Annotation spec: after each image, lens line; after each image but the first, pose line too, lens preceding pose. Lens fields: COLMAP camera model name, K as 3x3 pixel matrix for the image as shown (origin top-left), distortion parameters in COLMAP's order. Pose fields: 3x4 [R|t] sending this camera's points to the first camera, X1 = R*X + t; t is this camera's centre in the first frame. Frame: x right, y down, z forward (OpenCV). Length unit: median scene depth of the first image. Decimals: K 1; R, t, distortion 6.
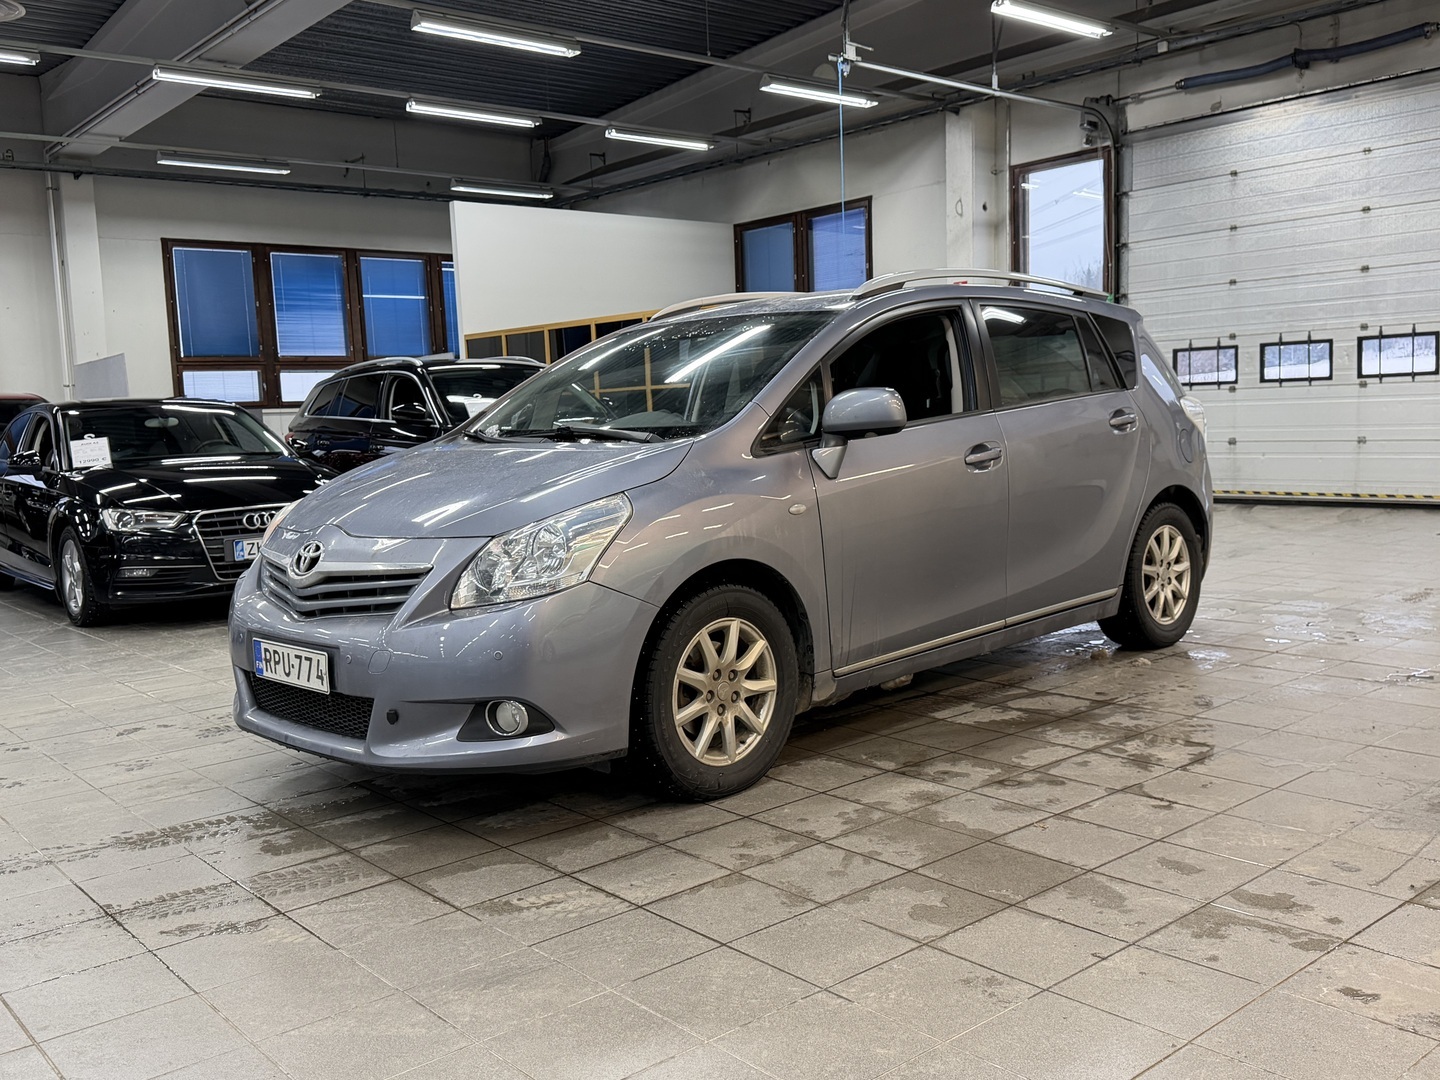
lens RADIAL K [[1317.7, 0, 720.0], [0, 1317.7, 540.0], [0, 0, 1]] dist [0.008883, 0.004775]
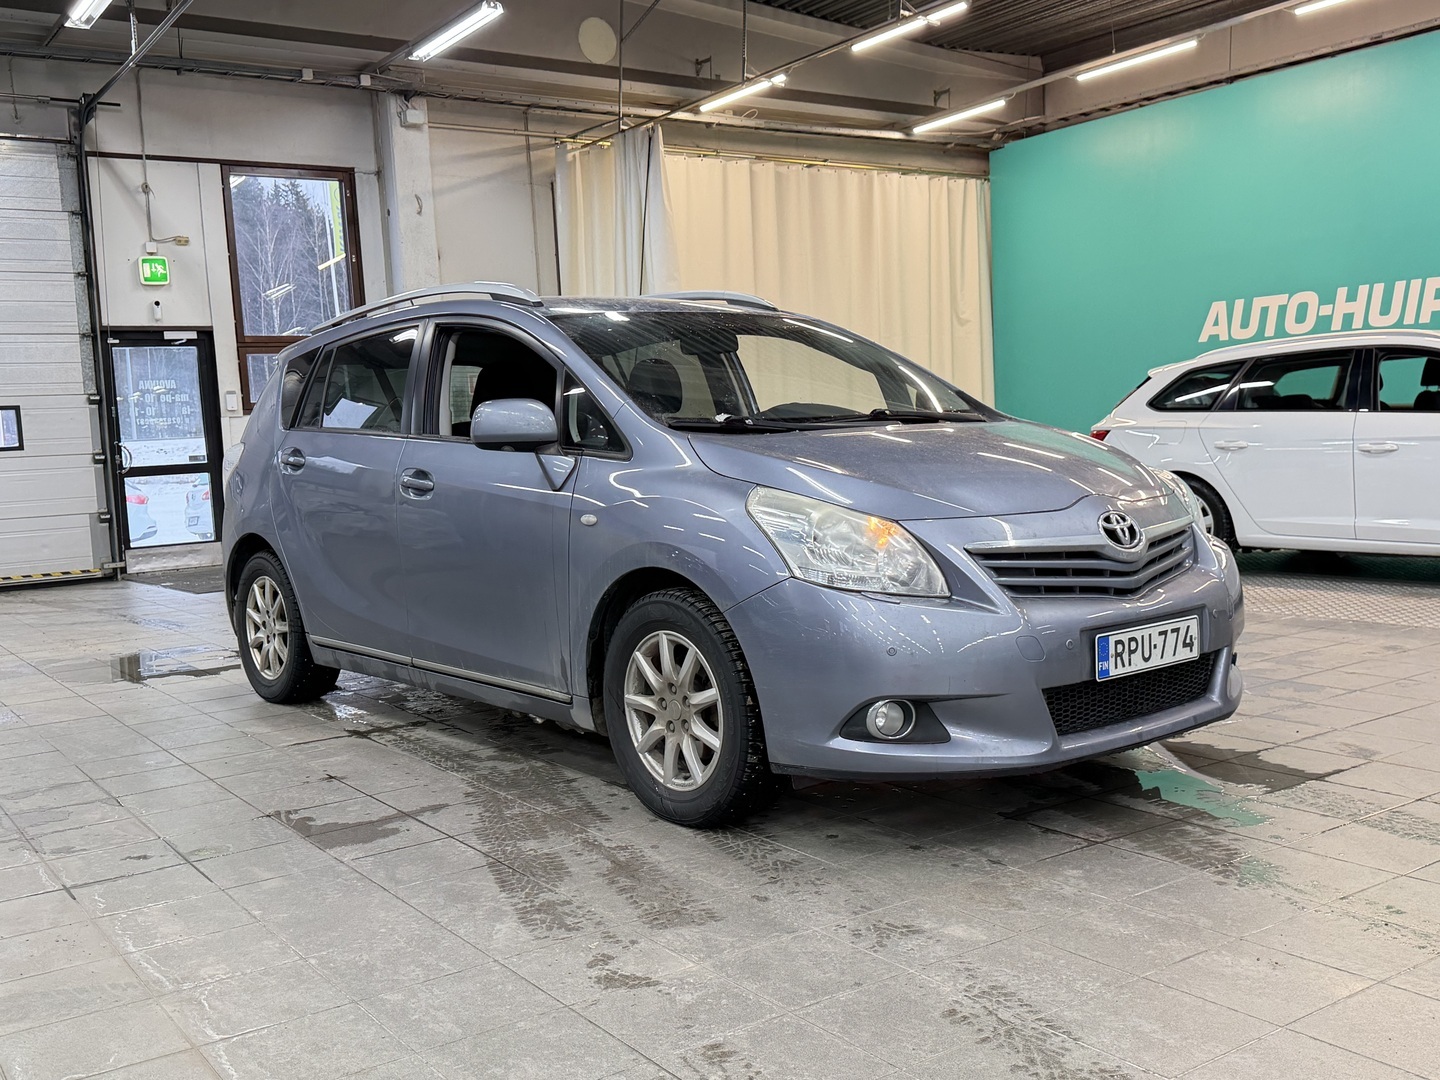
lens RADIAL K [[1435.3, 0, 720.0], [0, 1435.3, 540.0], [0, 0, 1]] dist [0.047778, -0.008937]
pose [[0.098306, -0.040821, 0.994319, -1.046764], [0.145225, 0.989051, 0.026247, -0.035627], [-0.984503, 0.141819, 0.103157, 0.929965]]
